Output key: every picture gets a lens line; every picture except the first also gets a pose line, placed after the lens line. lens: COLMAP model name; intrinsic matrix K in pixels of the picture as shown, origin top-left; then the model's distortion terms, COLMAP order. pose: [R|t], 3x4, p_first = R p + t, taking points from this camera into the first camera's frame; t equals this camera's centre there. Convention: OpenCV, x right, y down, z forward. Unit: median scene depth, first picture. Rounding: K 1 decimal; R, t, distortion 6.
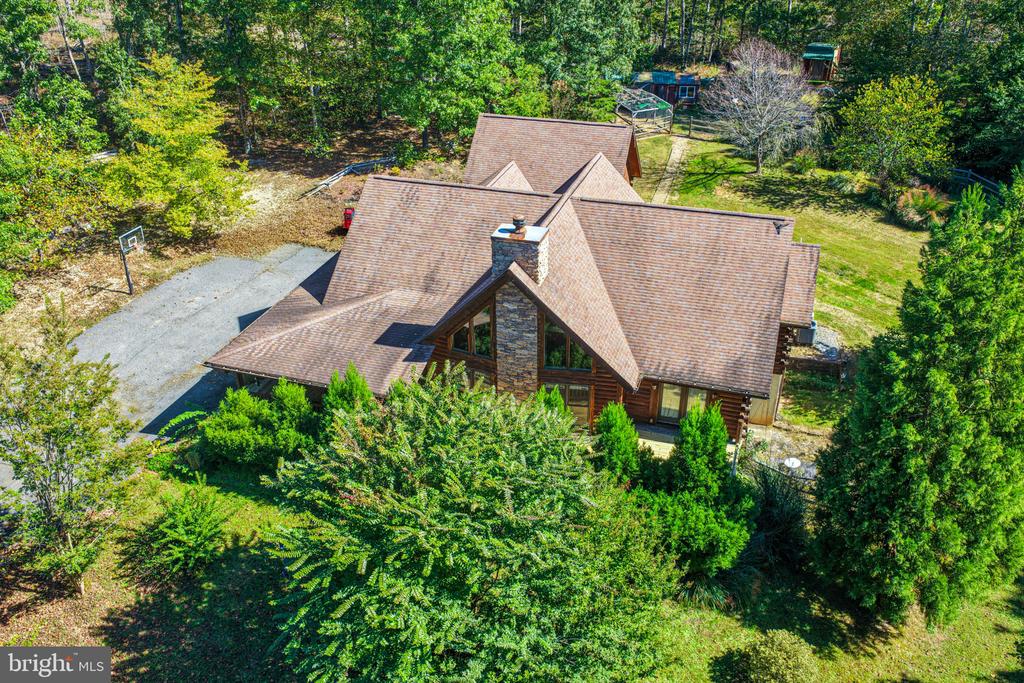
lens RADIAL K [[855.5, 0, 512.0], [0, 855.5, 341.5], [0, 0, 1]] dist [-0.016241, 0.040981]
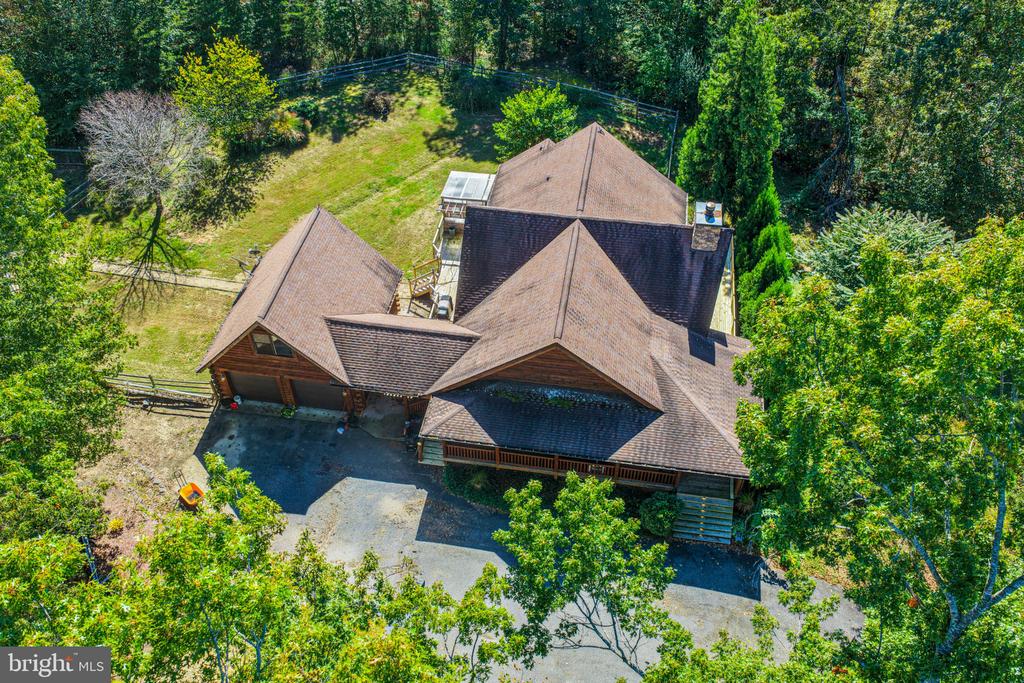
lens RADIAL K [[855.5, 0, 512.0], [0, 855.5, 341.5], [0, 0, 1]] dist [-0.016241, 0.040981]
pose [[-0.142043, -0.696128, 0.703725, -0.782059], [0.504117, 0.560956, 0.656654, -0.793731], [-0.851874, 0.448033, 0.271251, 0.707607]]
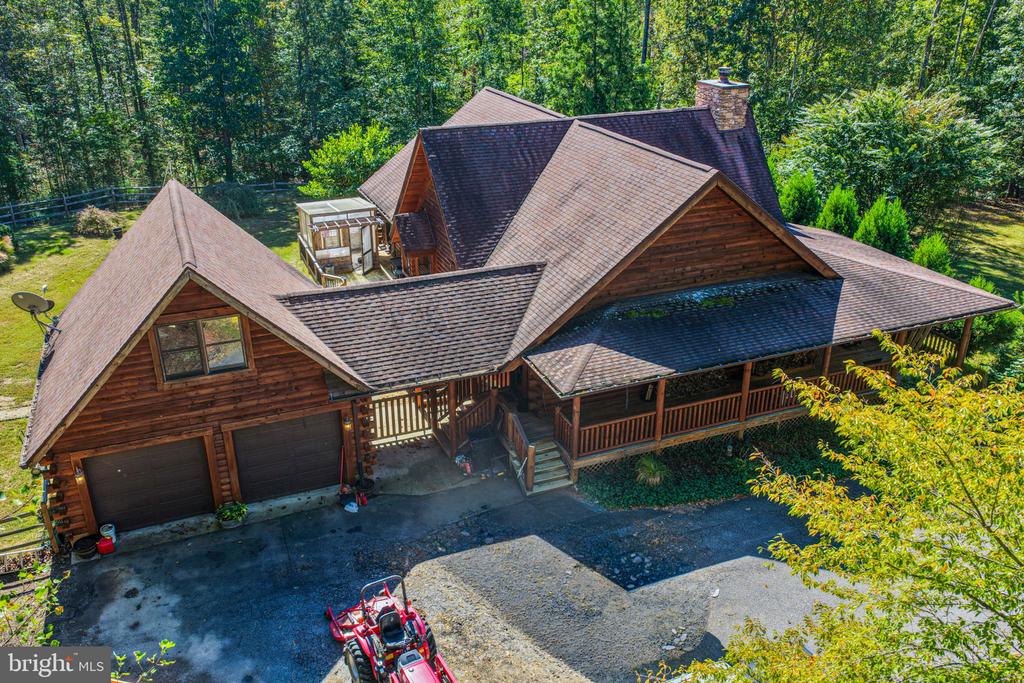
lens RADIAL K [[855.5, 0, 512.0], [0, 855.5, 341.5], [0, 0, 1]] dist [-0.016241, 0.040981]
pose [[-0.638688, -0.299695, 0.708703, -0.503216], [0.399612, 0.657897, 0.638343, -0.520197], [-0.657562, 0.690908, -0.300430, 1.251513]]
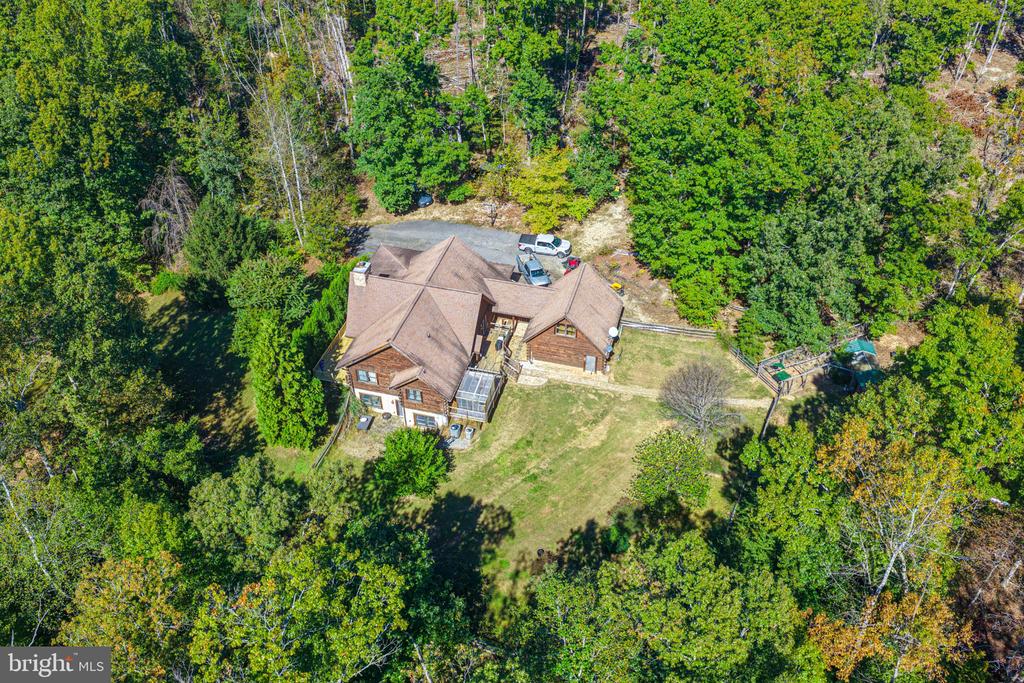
lens RADIAL K [[855.5, 0, 512.0], [0, 855.5, 341.5], [0, 0, 1]] dist [-0.016241, 0.040981]
pose [[0.059418, 0.659281, -0.749545, 1.654656], [-0.501147, 0.669091, 0.548789, -1.256881], [0.863320, 0.343024, 0.370153, 0.336248]]
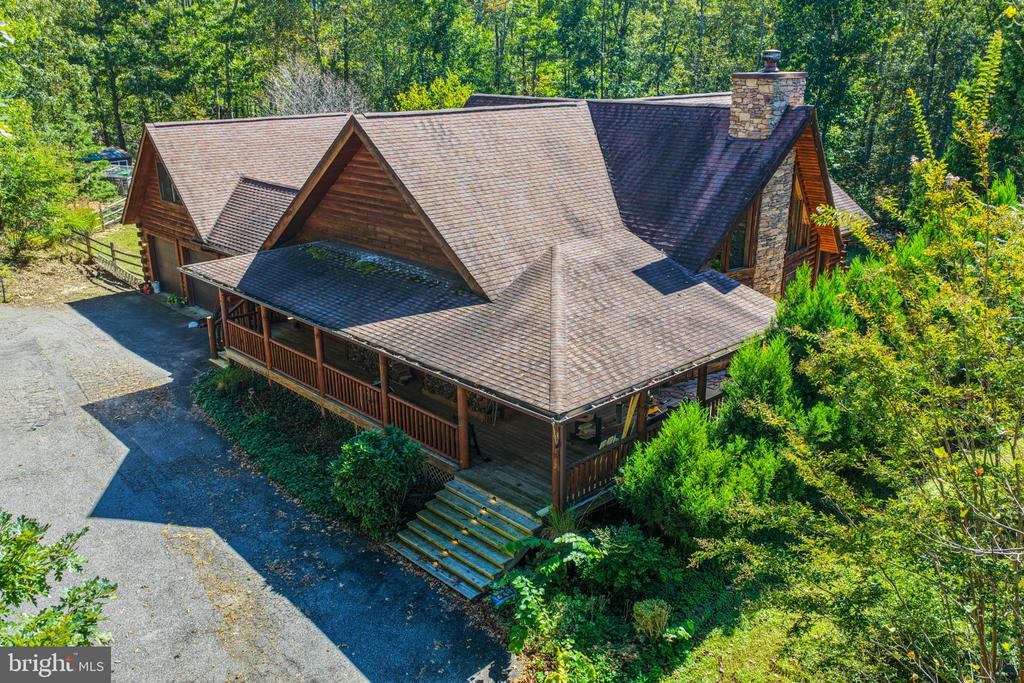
lens RADIAL K [[855.5, 0, 512.0], [0, 855.5, 341.5], [0, 0, 1]] dist [-0.016241, 0.040981]
pose [[0.480610, -0.276107, 0.832333, -0.581811], [0.441561, 0.896232, 0.042336, -0.032684], [-0.757653, 0.347179, 0.552656, 0.596673]]
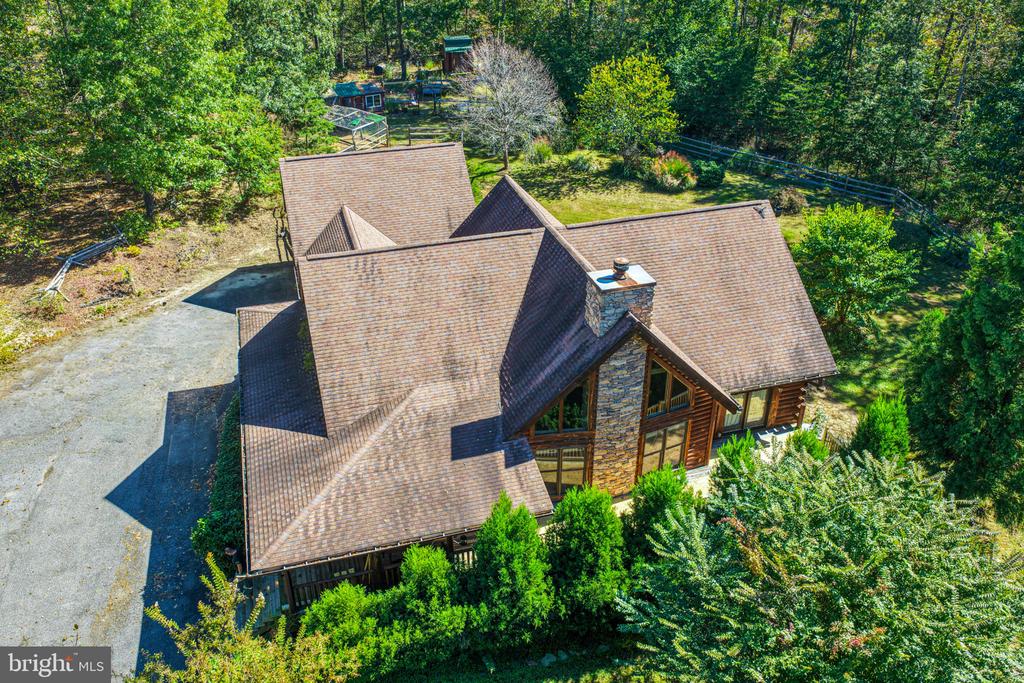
lens RADIAL K [[855.5, 0, 512.0], [0, 855.5, 341.5], [0, 0, 1]] dist [-0.016241, 0.040981]
pose [[0.821635, -0.281273, 0.495783, -0.376128], [0.282209, 0.956423, 0.074917, -0.115363], [-0.495251, 0.078360, 0.865209, 0.224531]]
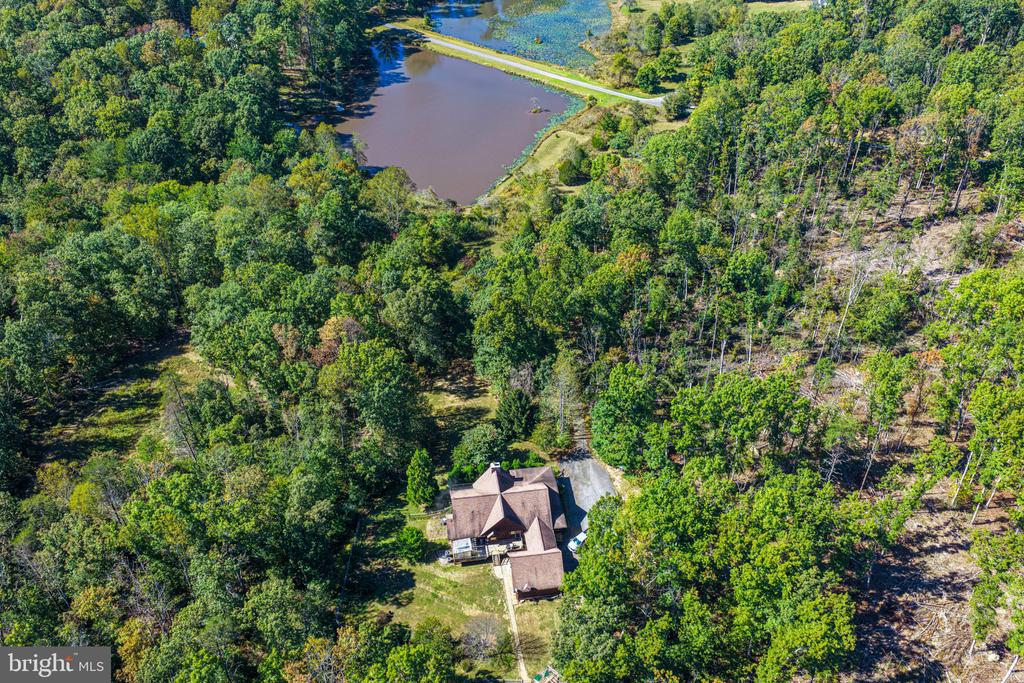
lens RADIAL K [[855.5, 0, 512.0], [0, 855.5, 341.5], [0, 0, 1]] dist [-0.016241, 0.040981]
pose [[-0.895087, 0.283705, -0.343992, 1.130119], [-0.218635, 0.393113, 0.893118, -3.839894], [0.388611, 0.874627, -0.289843, 1.390916]]
